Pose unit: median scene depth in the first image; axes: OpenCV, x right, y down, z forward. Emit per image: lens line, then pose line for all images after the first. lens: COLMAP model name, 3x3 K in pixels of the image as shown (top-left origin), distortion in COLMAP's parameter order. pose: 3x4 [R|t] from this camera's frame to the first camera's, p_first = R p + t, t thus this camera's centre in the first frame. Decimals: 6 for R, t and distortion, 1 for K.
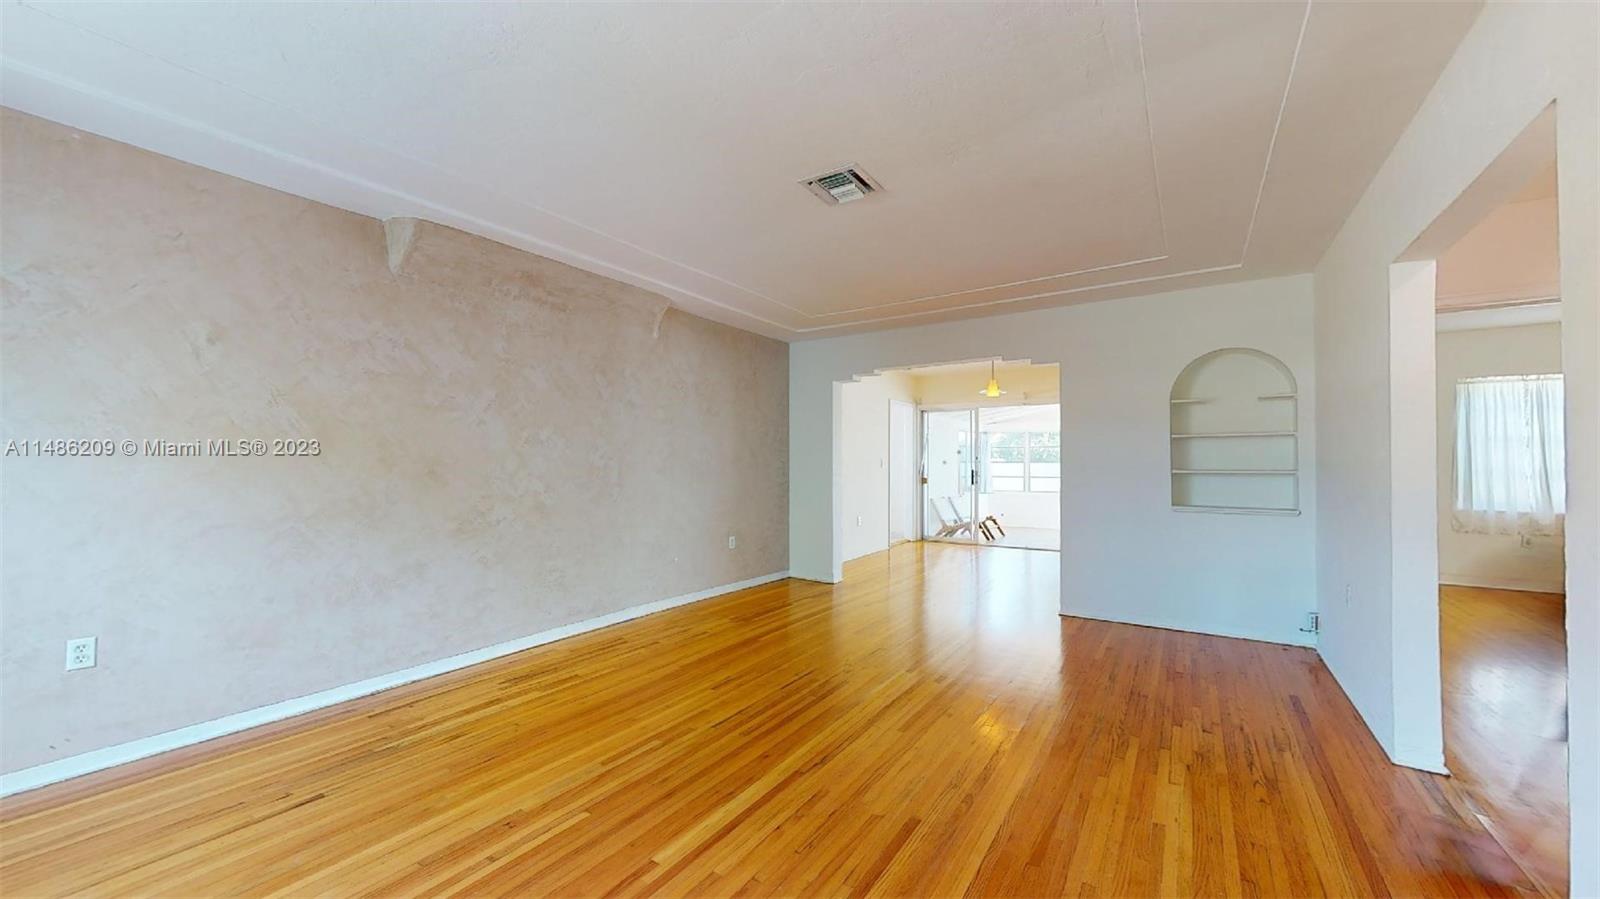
lens RADIAL K [[586.9, 0, 808.3], [0, 586.9, 455.5], [0, 0, 1]] dist [0.000505, -0.000083]
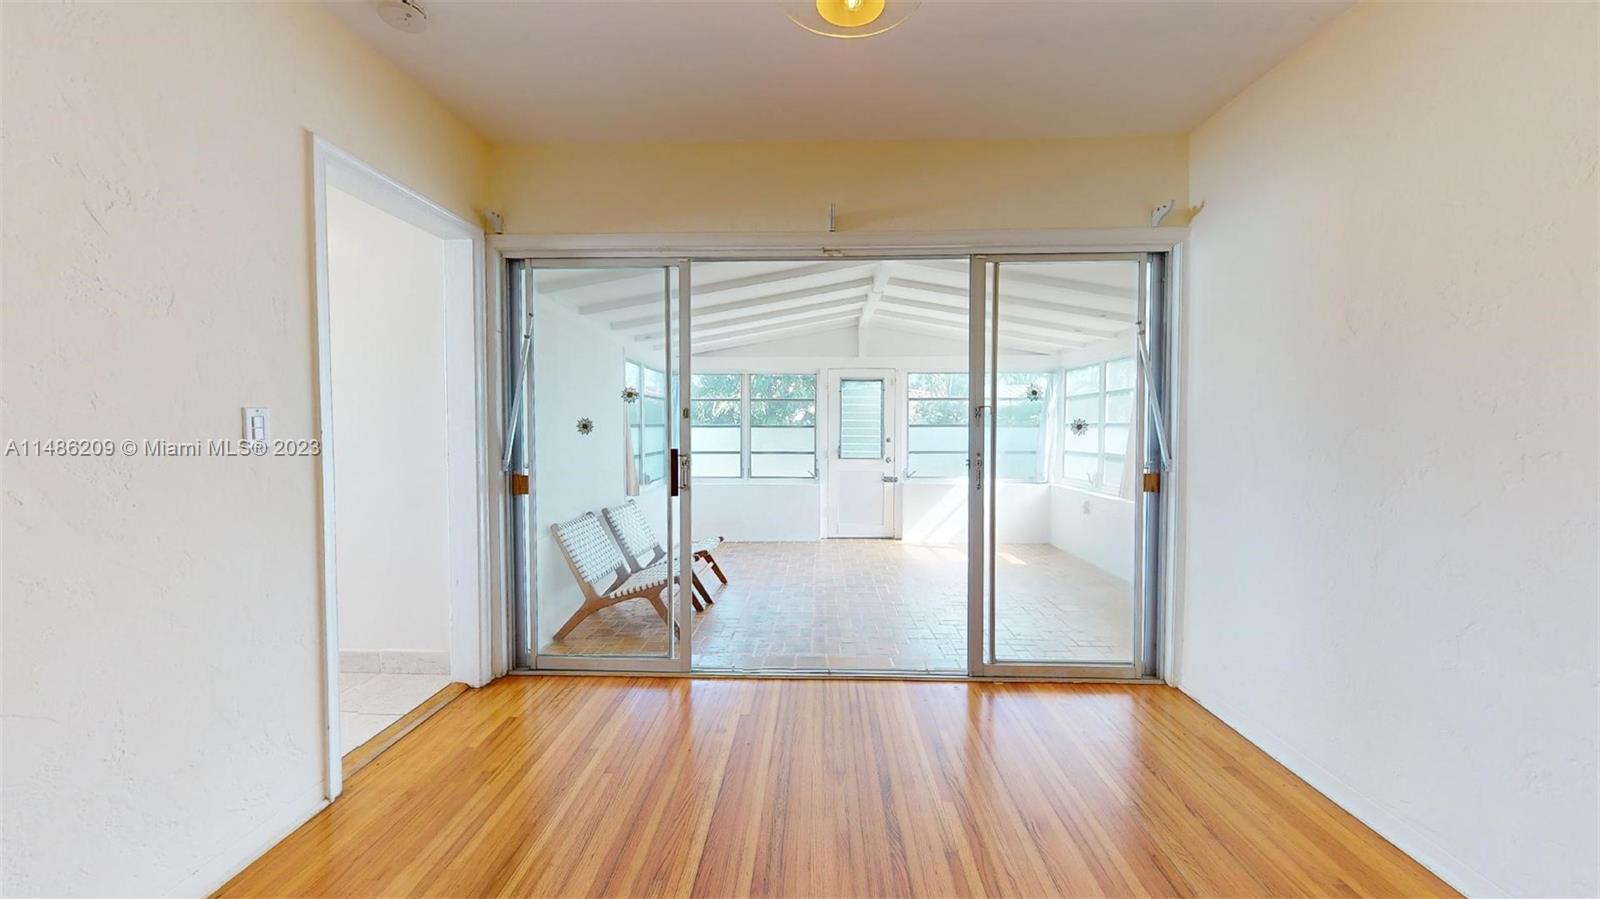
lens RADIAL K [[586.9, 0, 802.1], [0, 586.9, 452.8], [0, 0, 1]] dist [0.000505, -0.000083]
pose [[0.850734, -0.017095, 0.525318, 0.153379], [-0.014005, 0.998379, 0.055171, 0.006350], [-0.525409, -0.054293, 0.849116, 0.622352]]
